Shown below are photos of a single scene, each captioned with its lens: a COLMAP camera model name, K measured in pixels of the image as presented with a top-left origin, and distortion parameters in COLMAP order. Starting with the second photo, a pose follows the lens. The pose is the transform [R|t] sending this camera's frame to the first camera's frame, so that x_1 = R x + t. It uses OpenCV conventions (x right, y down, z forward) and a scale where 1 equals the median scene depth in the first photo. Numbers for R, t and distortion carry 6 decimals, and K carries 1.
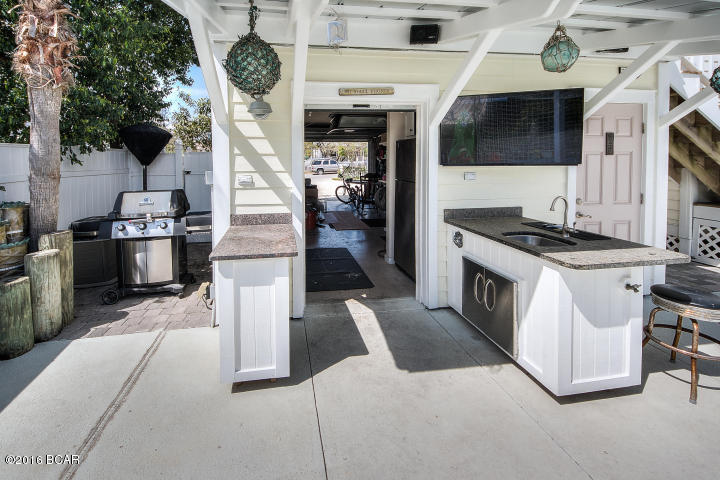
lens RADIAL K [[304.7, 0, 332.4], [0, 304.7, 172.8], [0, 0, 1]] dist [-0.007036, 0.000180]
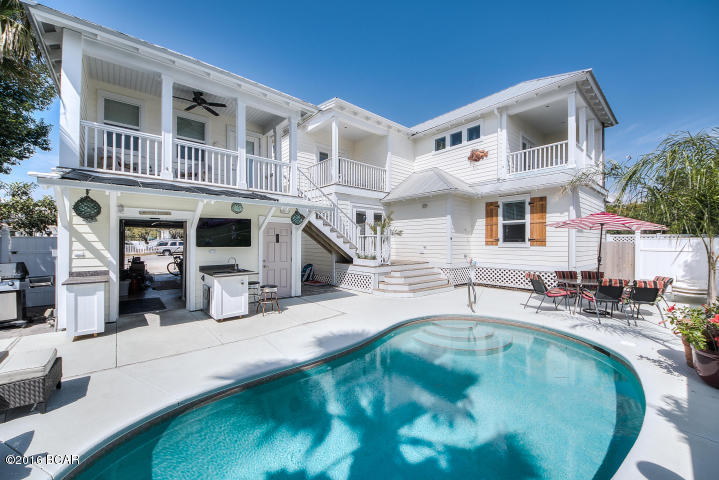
lens RADIAL K [[275.4, 0, 358.2], [0, 275.4, 243.6], [0, 0, 1]] dist [0.001603, -0.002406]
pose [[0.853246, 0.006458, 0.521468, 0.323849], [0.012314, 0.999395, -0.032525, 0.034814], [-0.521363, 0.034174, 0.852651, -1.454360]]
